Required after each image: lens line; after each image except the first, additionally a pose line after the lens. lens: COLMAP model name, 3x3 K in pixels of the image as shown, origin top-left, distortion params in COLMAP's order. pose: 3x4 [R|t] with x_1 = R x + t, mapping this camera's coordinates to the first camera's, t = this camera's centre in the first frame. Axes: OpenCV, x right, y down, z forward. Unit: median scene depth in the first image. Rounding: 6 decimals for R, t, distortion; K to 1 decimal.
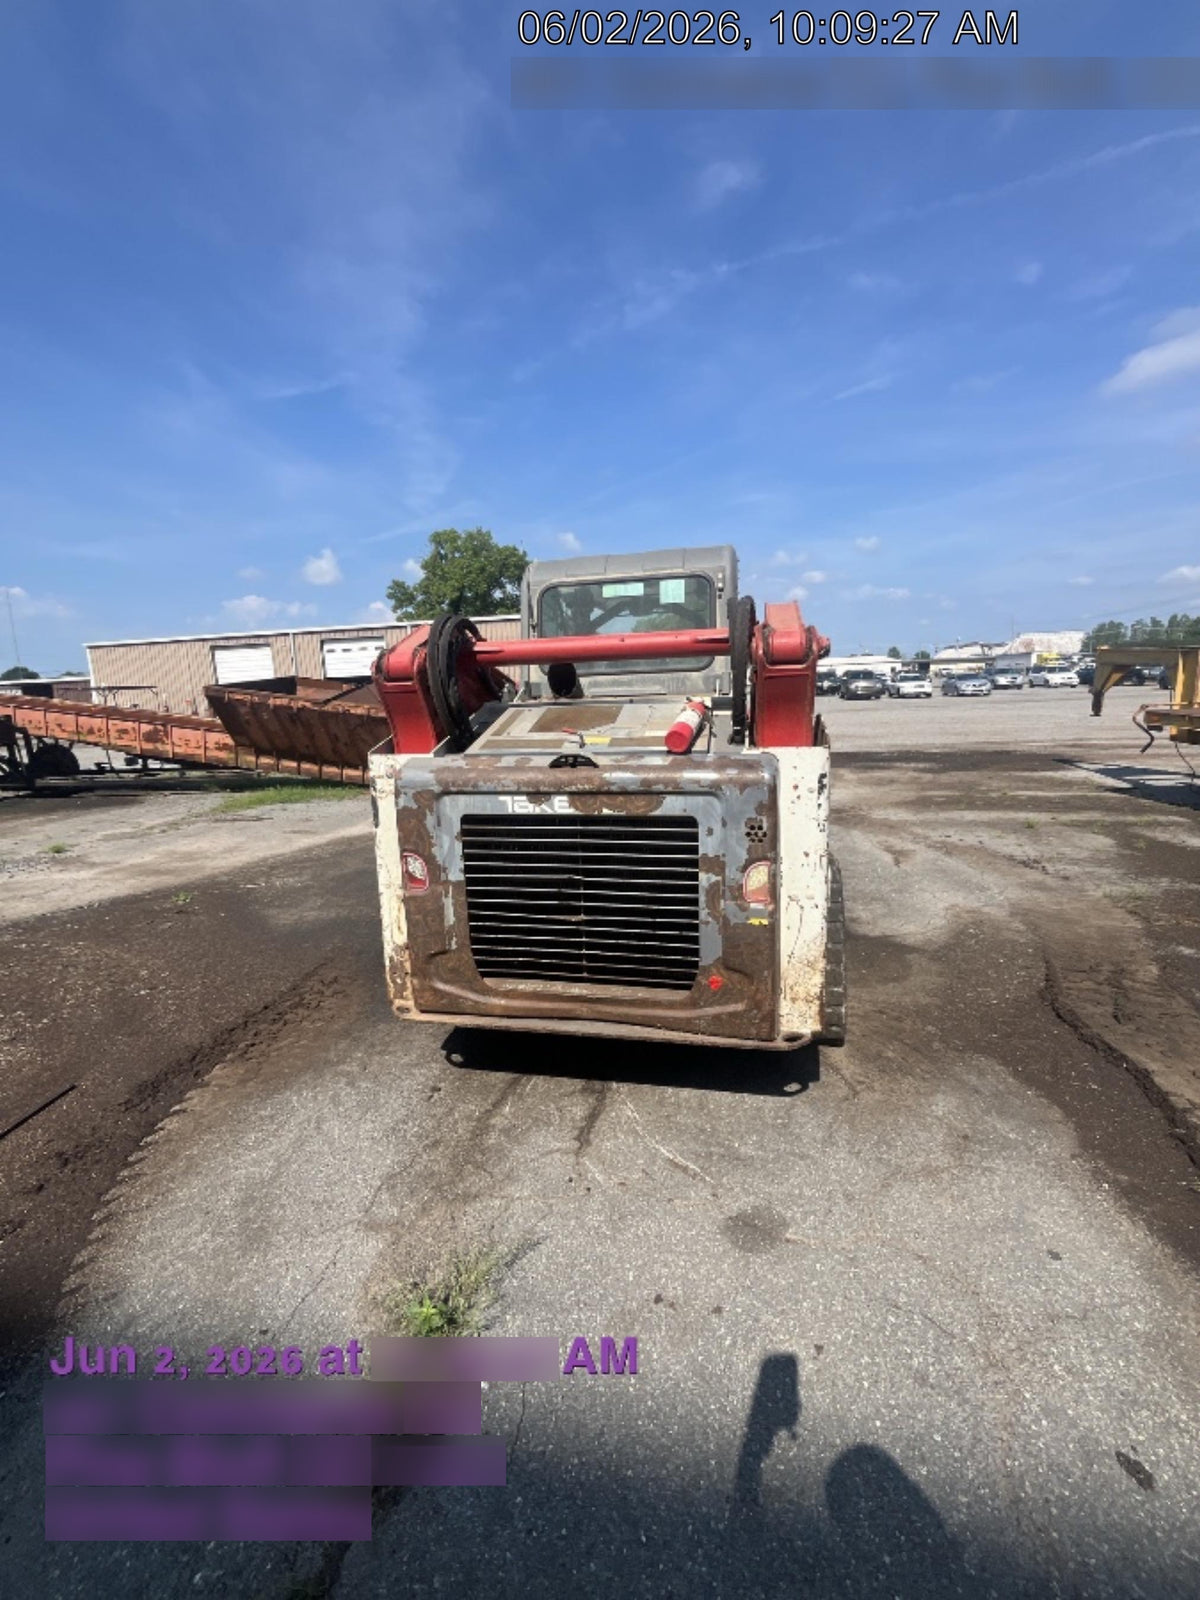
lens RADIAL K [[673.9, 0, 587.7], [0, 673.9, 809.5], [0, 0, 1]] dist [-0.002804, -0.000420]
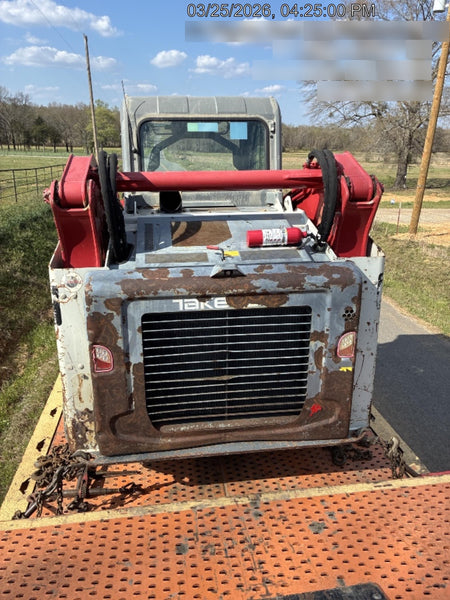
lens RADIAL K [[477.6, 0, 207.7], [0, 477.6, 312.6], [0, 0, 1]] dist [-0.002178, -0.001328]
pose [[0.938951, -0.085027, 0.333379, -0.381542], [0.037873, 0.988636, 0.145479, -0.128485], [-0.341961, -0.123971, 0.931501, 0.077168]]
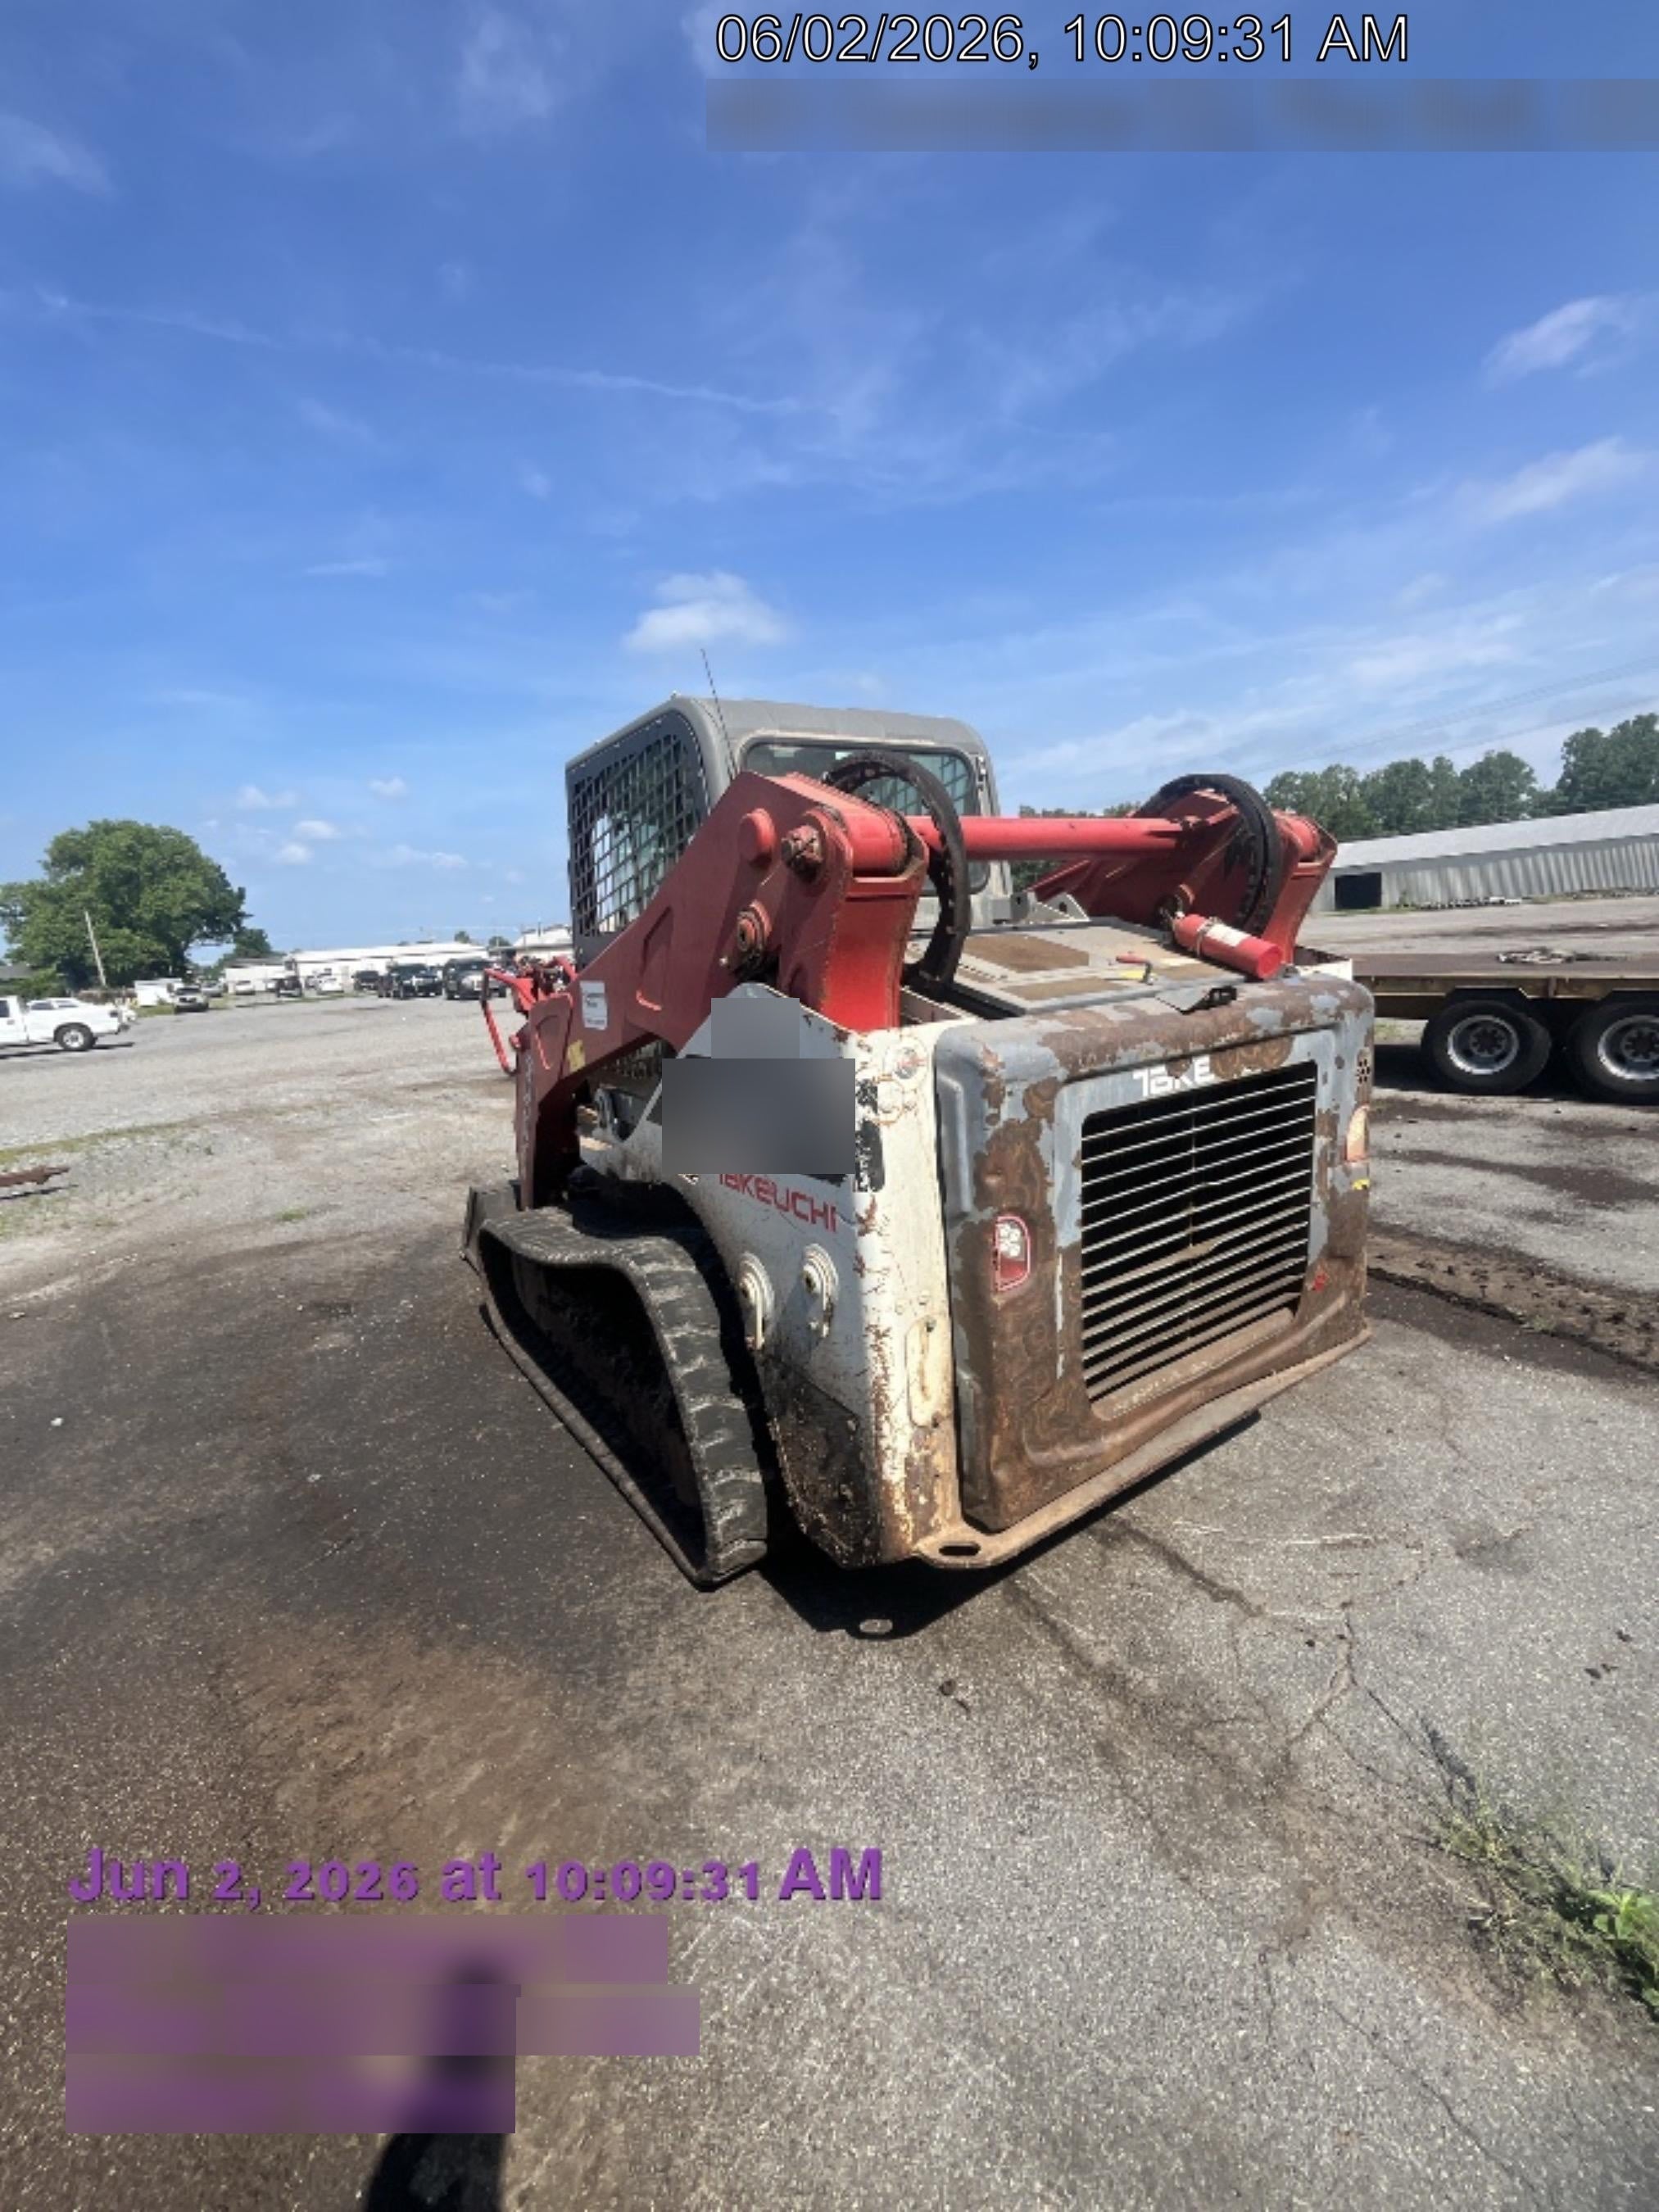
lens RADIAL K [[931.7, 0, 812.5], [0, 931.7, 1119.1], [0, 0, 1]] dist [-0.002804, -0.000420]
pose [[0.678044, -0.150066, 0.719539, -0.871921], [0.181100, 0.982865, 0.034329, -0.055804], [-0.712361, 0.107032, 0.693603, 0.641353]]
